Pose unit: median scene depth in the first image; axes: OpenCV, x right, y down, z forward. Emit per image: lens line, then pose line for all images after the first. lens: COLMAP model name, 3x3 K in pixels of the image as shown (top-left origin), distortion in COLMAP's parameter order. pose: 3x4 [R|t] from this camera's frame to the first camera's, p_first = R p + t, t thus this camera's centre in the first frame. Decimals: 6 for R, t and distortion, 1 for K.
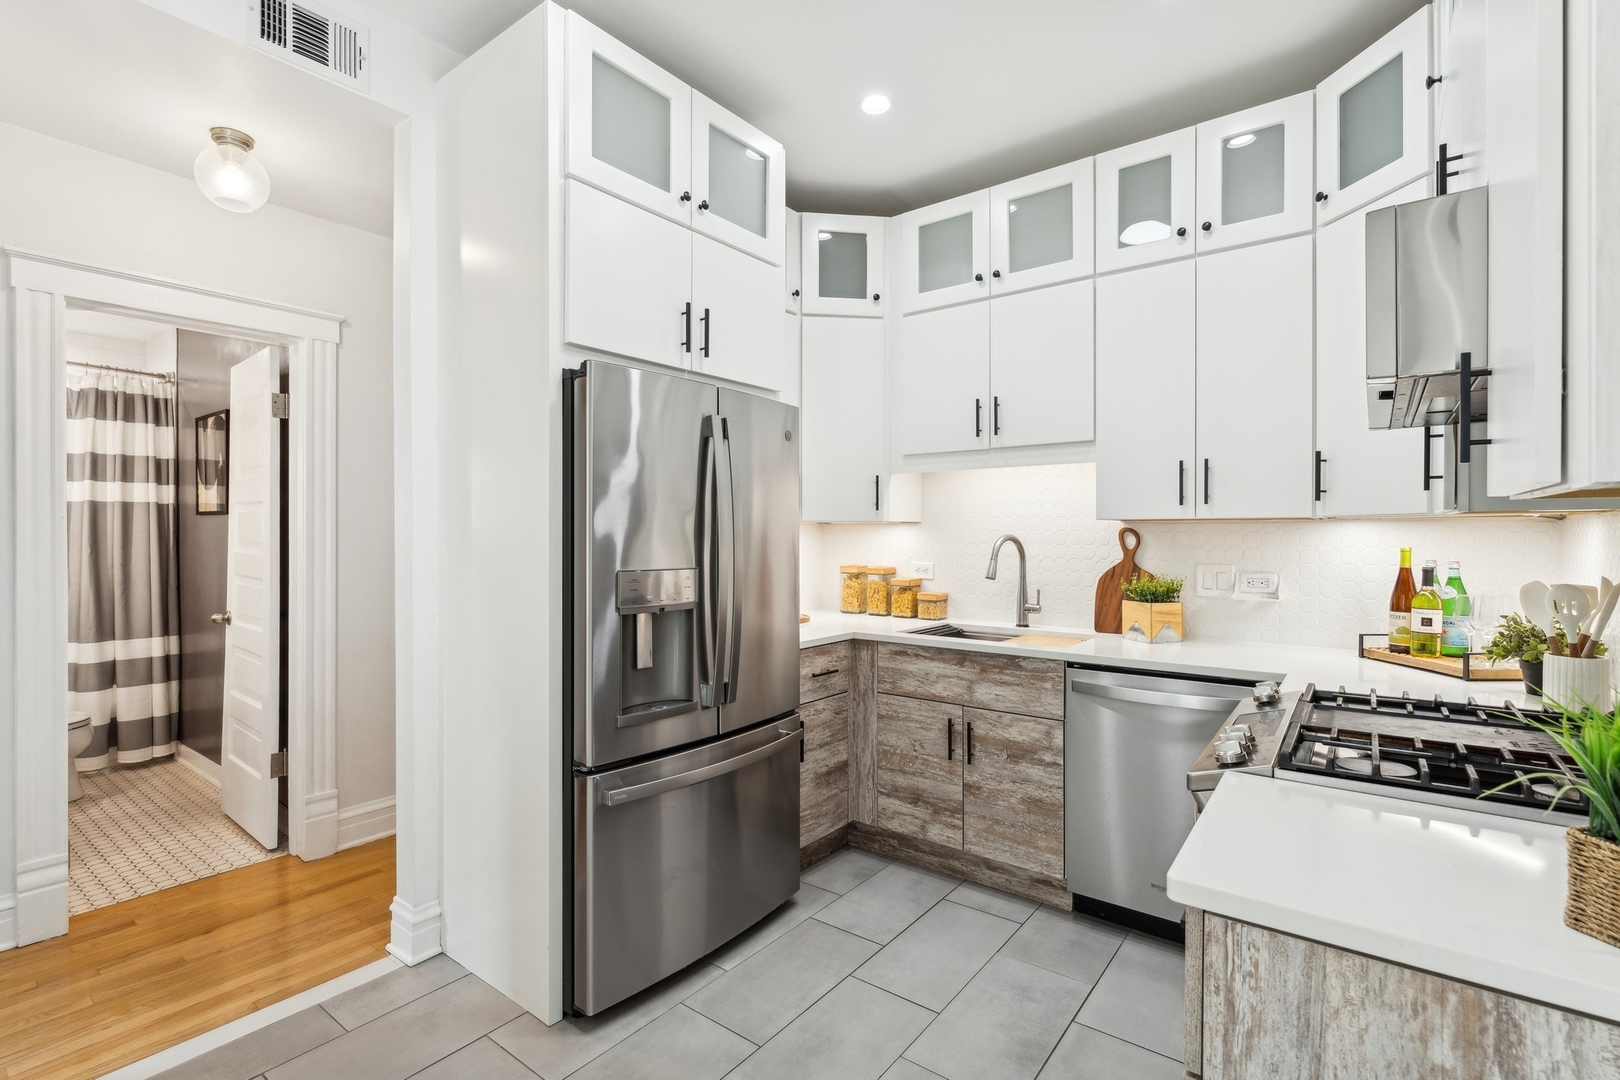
lens RADIAL K [[746.9, 0, 809.1], [0, 746.9, 539.3], [0, 0, 1]] dist [-0.010925, 0.003212]
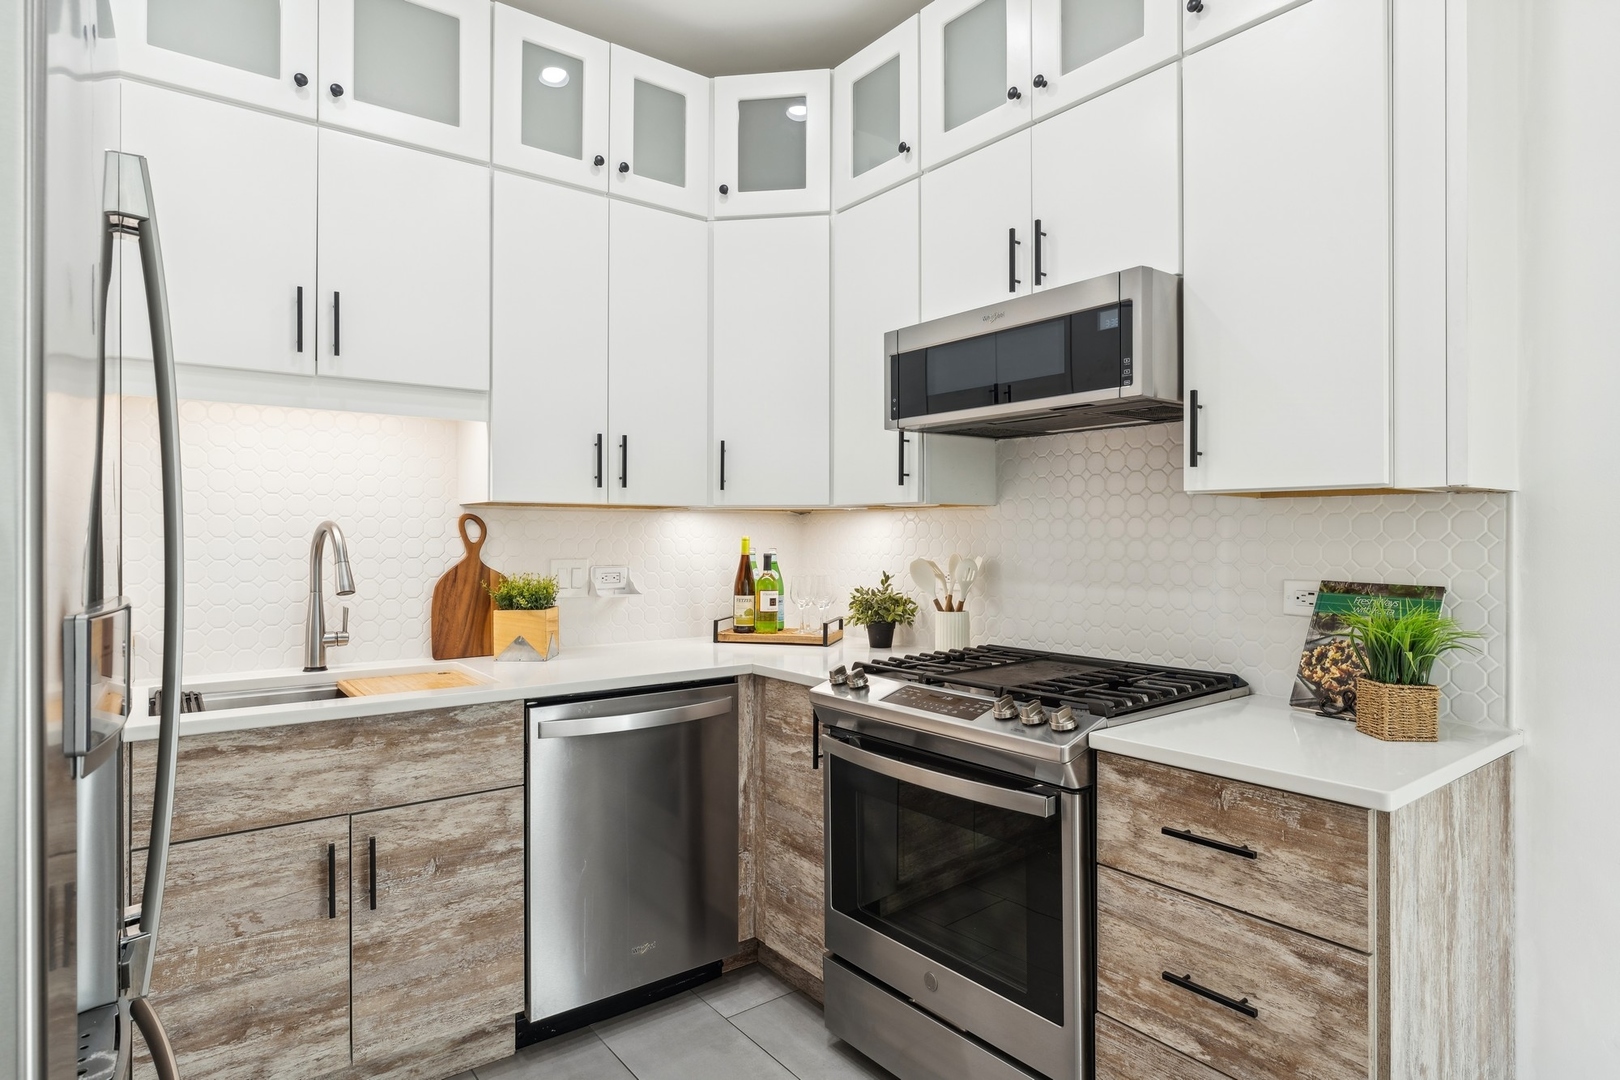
lens RADIAL K [[875.3, 0, 806.0], [0, 875.3, 531.1], [0, 0, 1]] dist [-0.001545, -0.001300]
pose [[0.269345, 0.003757, 0.963036, -0.375321], [0.006591, 0.999962, -0.005745, 0.010122], [-0.963021, 0.007894, 0.269310, 0.505795]]
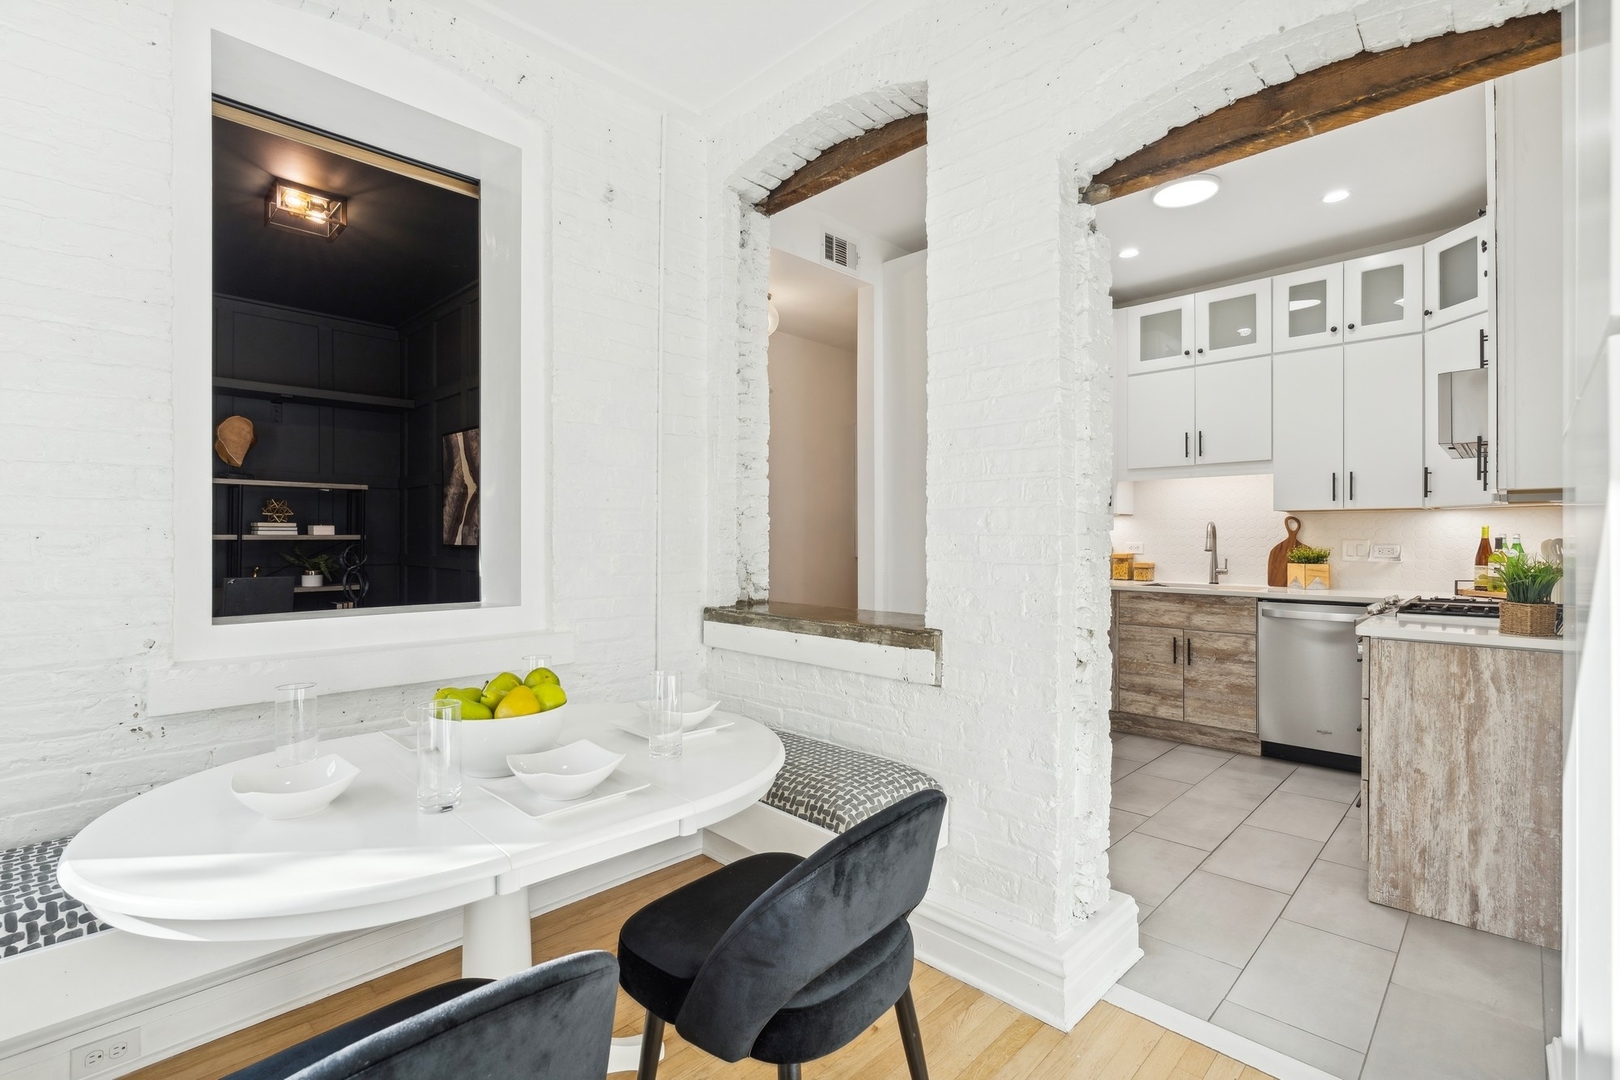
lens RADIAL K [[746.9, 0, 802.4], [0, 746.9, 540.0], [0, 0, 1]] dist [-0.010925, 0.003212]
pose [[0.993039, 0.000581, -0.117785, -0.434551], [-0.001003, 0.999993, -0.003528, 0.043854], [0.117782, 0.003621, 0.993033, -0.700390]]
